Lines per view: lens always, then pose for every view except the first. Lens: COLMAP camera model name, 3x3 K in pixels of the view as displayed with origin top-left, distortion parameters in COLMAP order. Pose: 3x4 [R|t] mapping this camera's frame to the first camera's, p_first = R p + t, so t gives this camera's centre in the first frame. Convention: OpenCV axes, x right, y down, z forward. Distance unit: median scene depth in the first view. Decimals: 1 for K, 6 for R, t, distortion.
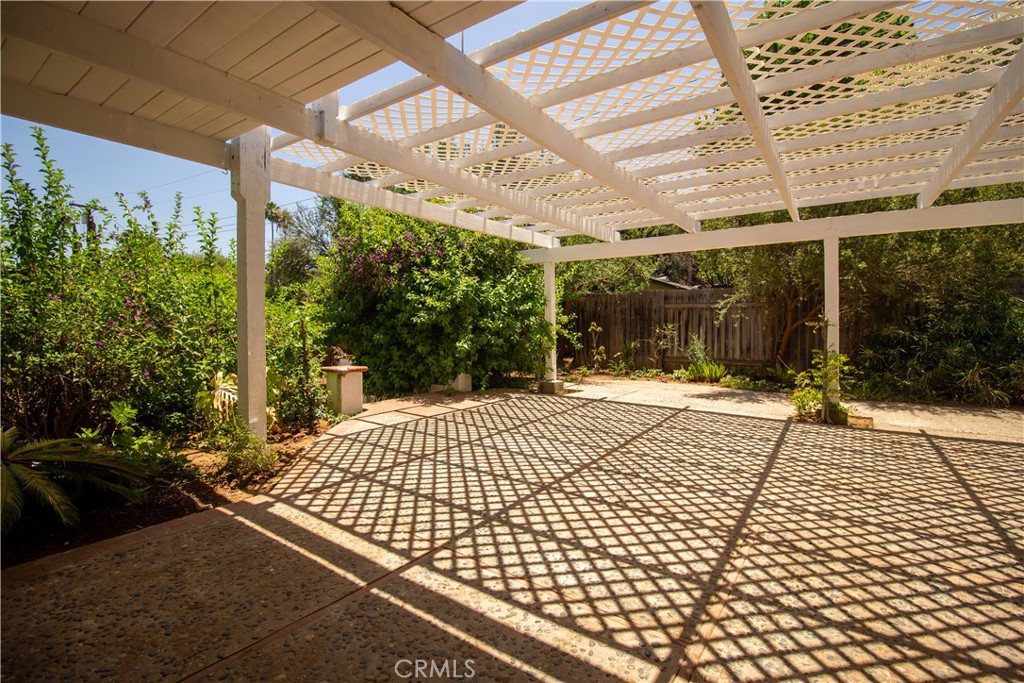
lens RADIAL K [[464.0, 0, 516.9], [0, 464.0, 331.0], [0, 0, 1]] dist [0.001710, -0.013437]
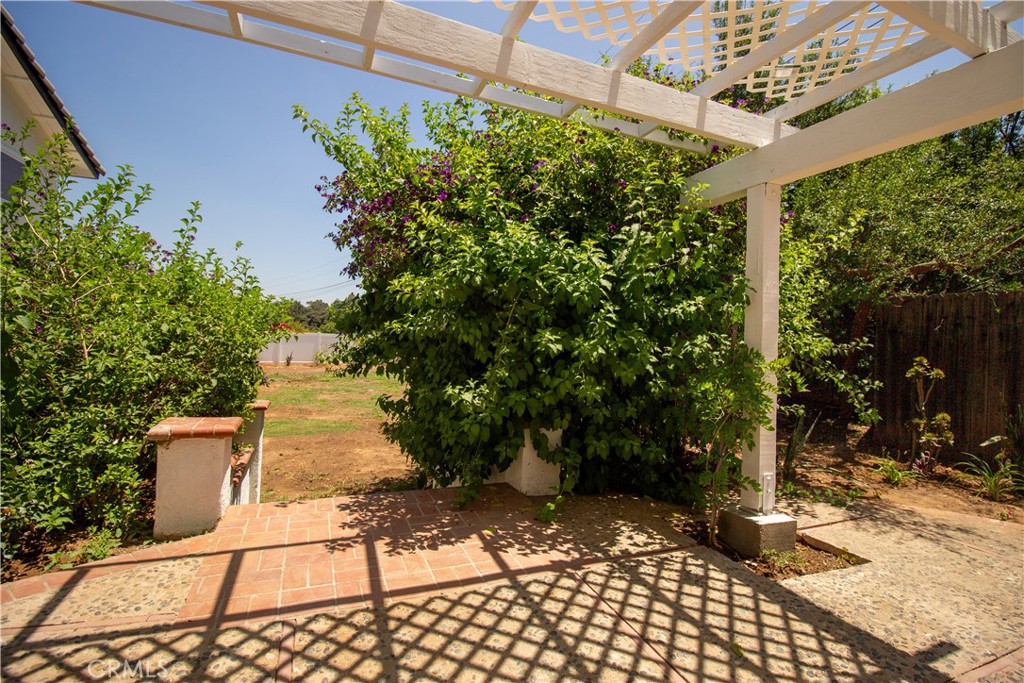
lens RADIAL K [[464.0, 0, 516.9], [0, 464.0, 331.0], [0, 0, 1]] dist [0.001710, -0.013437]
pose [[0.842469, 0.031794, -0.537807, 0.104661], [-0.056828, 0.997932, -0.030024, -0.012592], [0.535740, 0.055857, 0.842533, 0.577626]]
